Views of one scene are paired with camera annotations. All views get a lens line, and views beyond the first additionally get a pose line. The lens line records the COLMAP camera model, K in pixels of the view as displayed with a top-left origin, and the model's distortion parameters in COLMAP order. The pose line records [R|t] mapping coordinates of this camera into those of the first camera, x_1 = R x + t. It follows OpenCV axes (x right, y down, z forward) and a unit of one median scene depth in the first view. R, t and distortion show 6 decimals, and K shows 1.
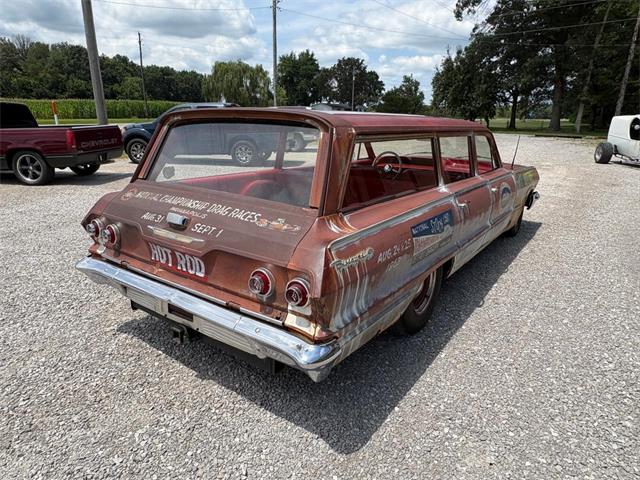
lens RADIAL K [[414.8, 0, 320.6], [0, 414.8, 238.8], [0, 0, 1]] dist [-0.002750, 0.003136]
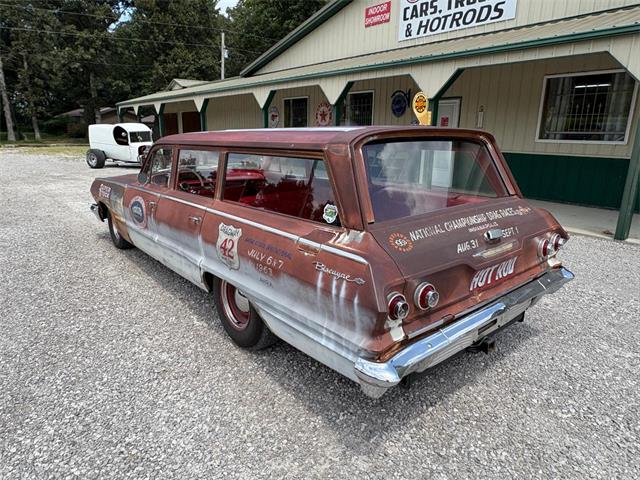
lens RADIAL K [[414.8, 0, 315.6], [0, 414.8, 236.9], [0, 0, 1]] dist [-0.002750, 0.003136]
pose [[0.249085, -0.253934, 0.934598, -0.083413], [0.271096, 0.944718, 0.184433, -0.020595], [-0.929766, 0.207426, 0.304155, 0.063993]]
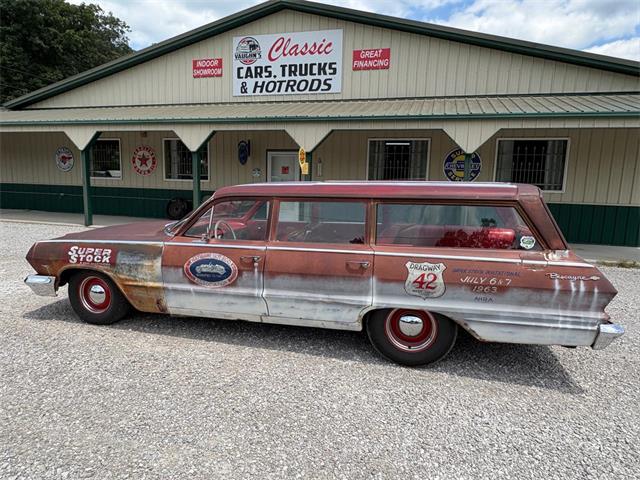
lens RADIAL K [[414.8, 0, 315.5], [0, 414.8, 241.5], [0, 0, 1]] dist [-0.002750, 0.003136]
pose [[-0.372579, -0.163788, 0.913432, -0.089864], [0.239891, 0.933847, 0.265297, -0.045520], [-0.896458, 0.317968, -0.308641, 0.143574]]
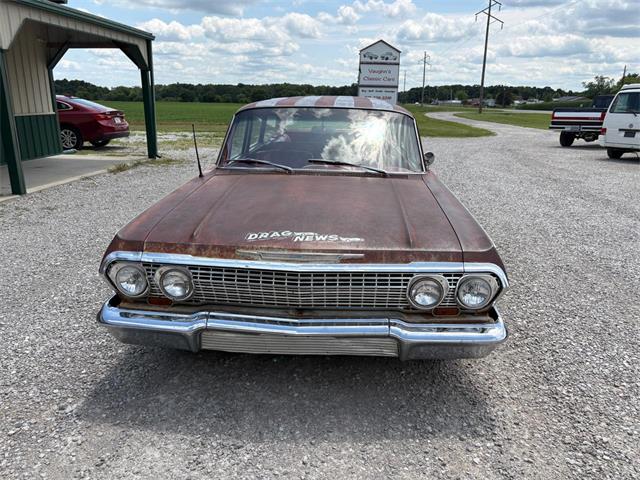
lens RADIAL K [[486.2, 0, 326.4], [0, 486.2, 241.7], [0, 0, 1]] dist [0.042555, -0.038016]
pose [[-0.828983, 0.134907, -0.542759, 0.089575], [-0.182424, 0.852169, 0.490438, -0.060576], [0.528686, 0.505577, -0.681823, 0.206356]]
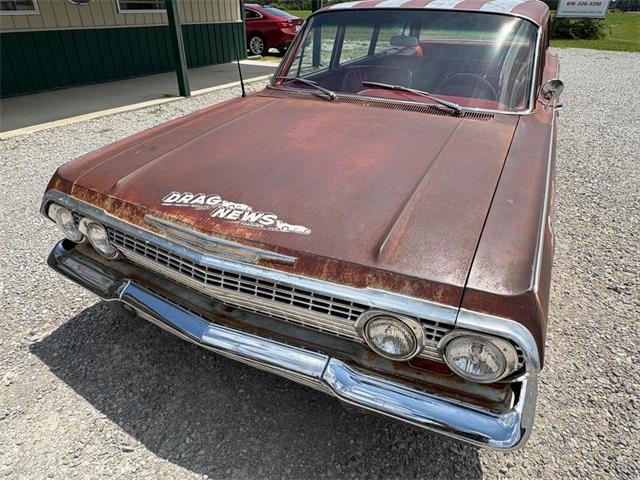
lens RADIAL K [[414.8, 0, 318.2], [0, 414.8, 243.5], [0, 0, 1]] dist [-0.002750, 0.003136]
pose [[-0.985624, 0.069224, -0.154121, 0.056888], [-0.064120, 0.690704, 0.720289, -0.054662], [0.156314, 0.719817, -0.676336, 0.189993]]
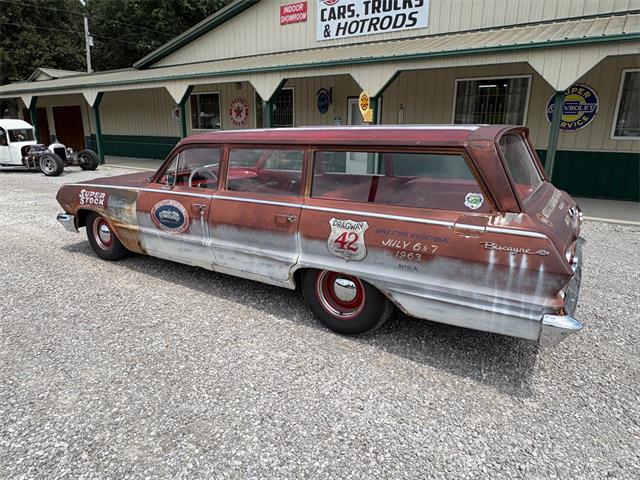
lens RADIAL K [[414.8, 0, 315.4], [0, 414.8, 237.1], [0, 0, 1]] dist [-0.002750, 0.003136]
pose [[-0.055478, -0.272118, 0.960663, -0.092582], [0.279833, 0.919347, 0.276575, -0.032663], [-0.958444, 0.284169, 0.025144, 0.103032]]
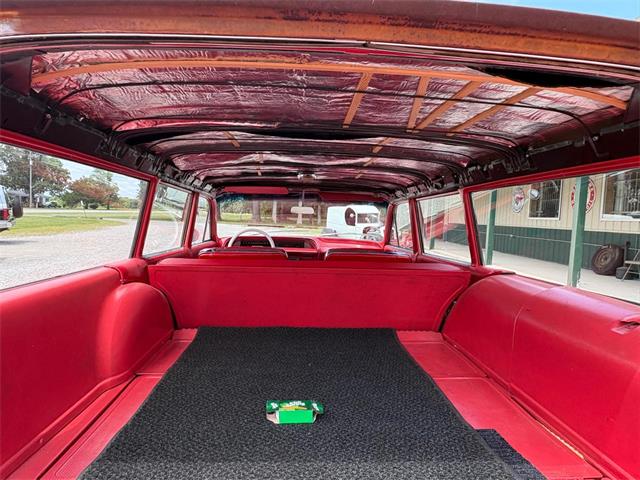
lens RADIAL K [[414.8, 0, 315.6], [0, 414.8, 241.8], [0, 0, 1]] dist [-0.002750, 0.003136]
pose [[0.774029, -0.026366, 0.632601, -0.025599], [0.157722, 0.975665, -0.152319, -0.008715], [-0.613190, 0.217674, 0.759352, 0.053125]]
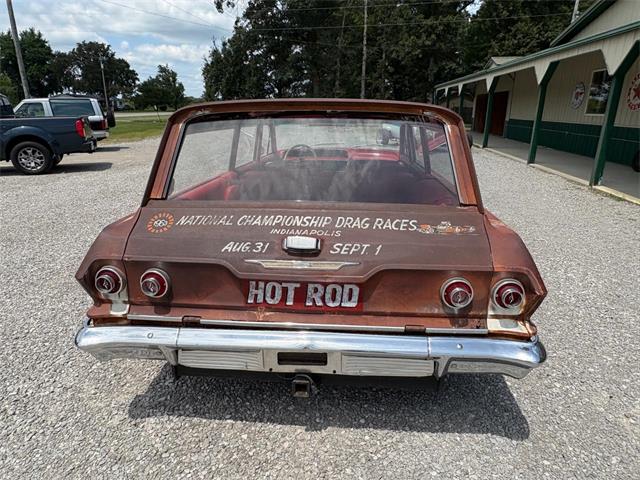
lens RADIAL K [[414.8, 0, 321.4], [0, 414.8, 241.6], [0, 0, 1]] dist [-0.002750, 0.003136]
pose [[0.854497, -0.167185, 0.491818, -0.040597], [0.155360, 0.985707, 0.065148, -0.005529], [-0.495680, 0.020740, 0.868257, 0.017790]]
